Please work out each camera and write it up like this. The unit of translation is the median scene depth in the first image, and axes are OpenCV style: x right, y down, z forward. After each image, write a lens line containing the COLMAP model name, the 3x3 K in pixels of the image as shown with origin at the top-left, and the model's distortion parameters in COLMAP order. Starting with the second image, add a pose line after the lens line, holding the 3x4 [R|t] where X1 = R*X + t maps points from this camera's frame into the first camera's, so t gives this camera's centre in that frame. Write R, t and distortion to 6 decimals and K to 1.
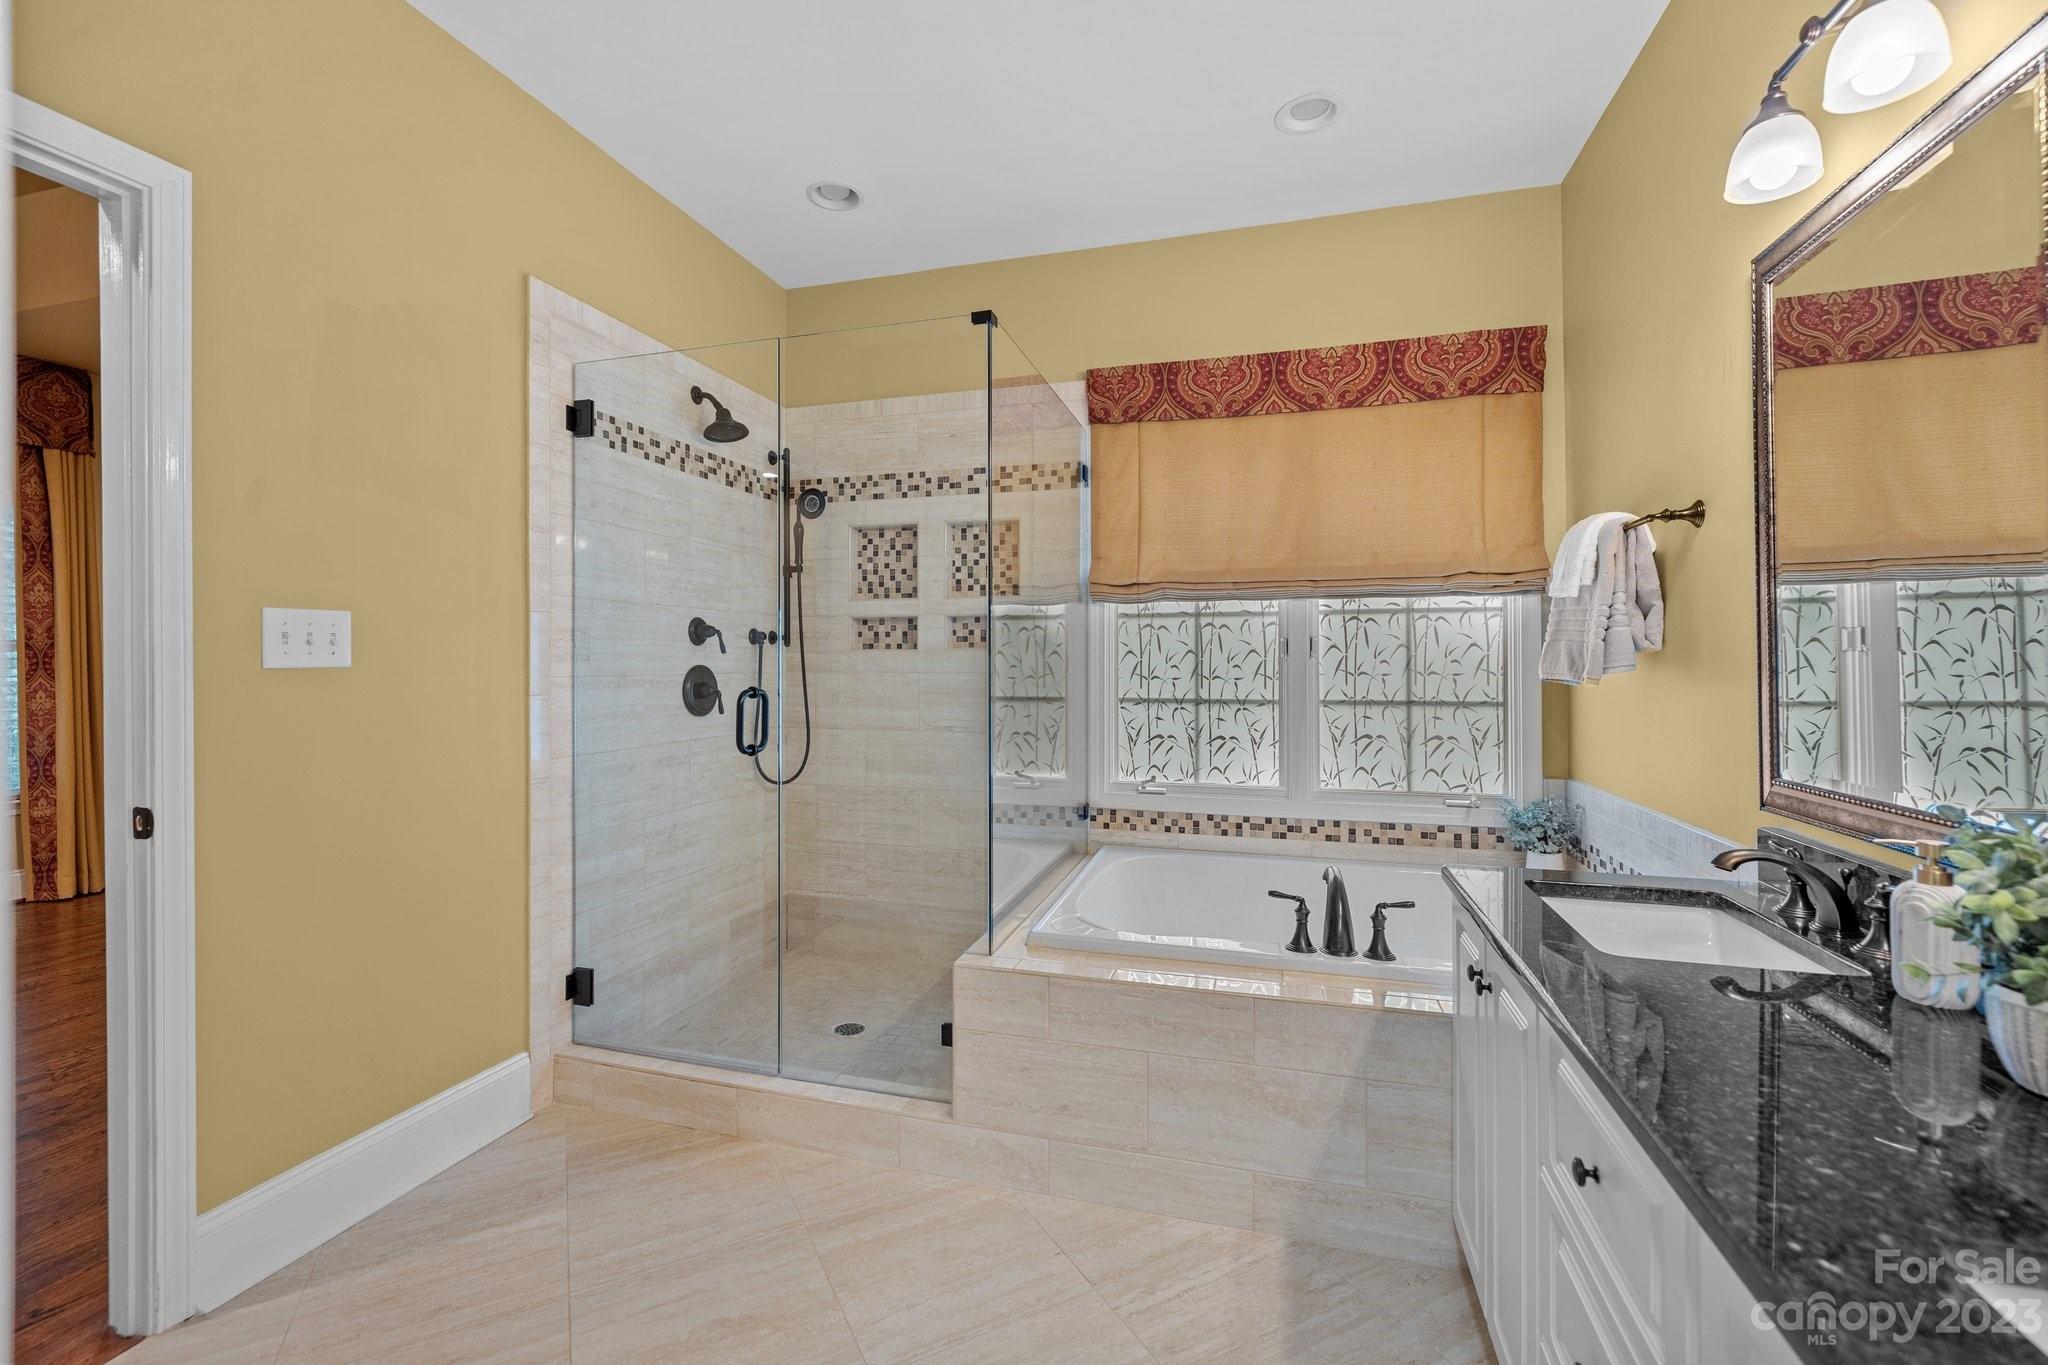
lens RADIAL K [[864.9, 0, 1019.2], [0, 864.9, 662.7], [0, 0, 1]] dist [-0.003599, -0.000207]
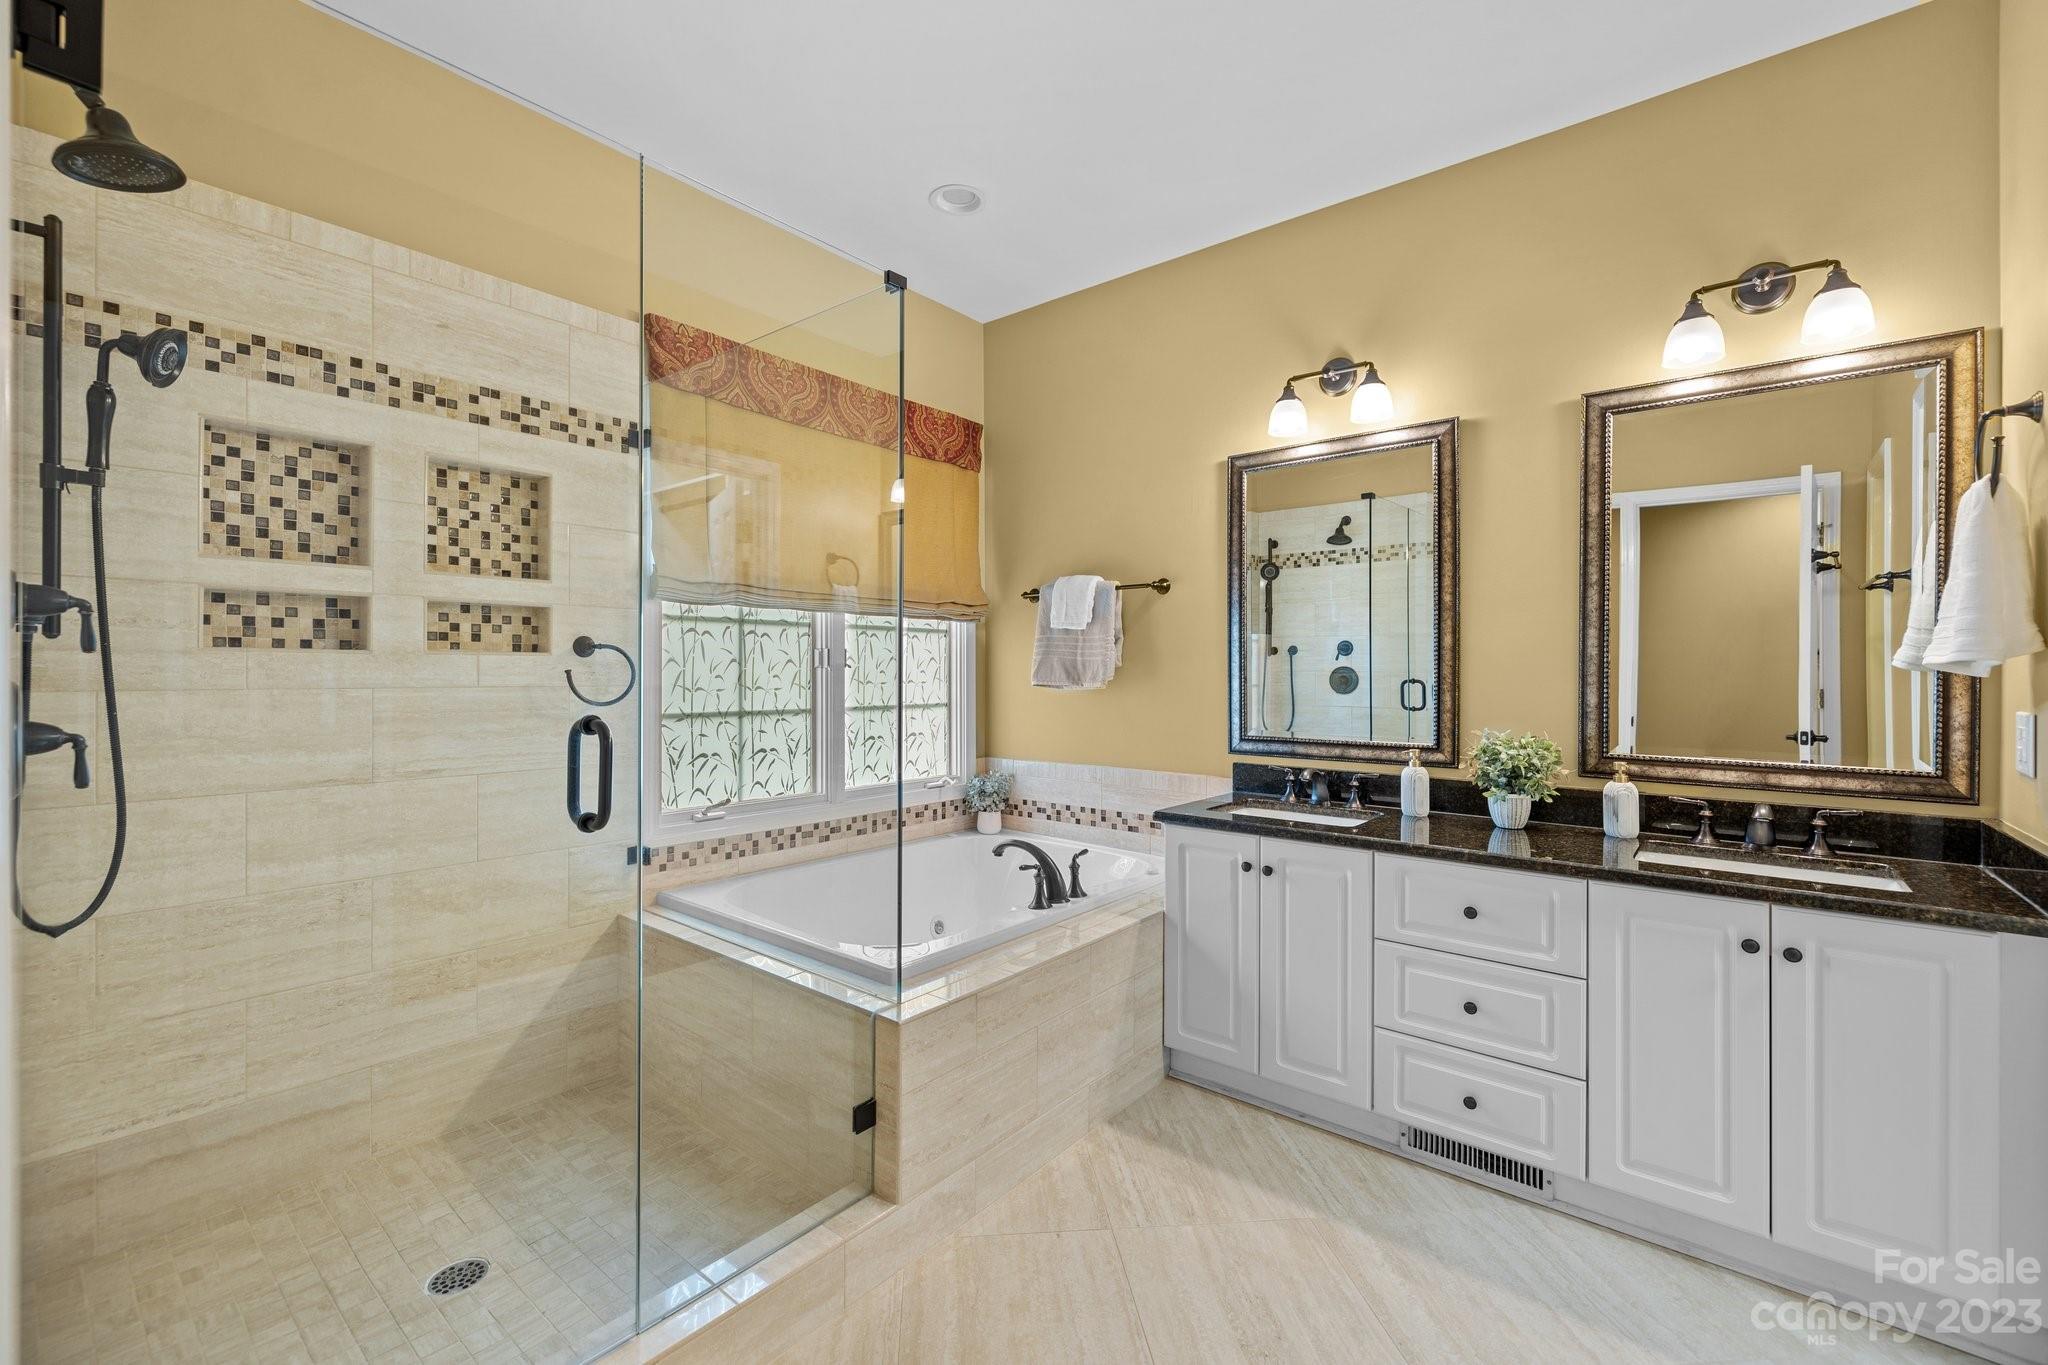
lens RADIAL K [[856.1, 0, 1027.9], [0, 856.1, 672.2], [0, 0, 1]] dist [-0.009157, -0.000323]
pose [[0.385818, 0.000198, 0.922575, -0.517075], [-0.004105, 0.999990, 0.001502, -0.003009], [-0.922566, -0.004367, 0.385816, 0.352071]]
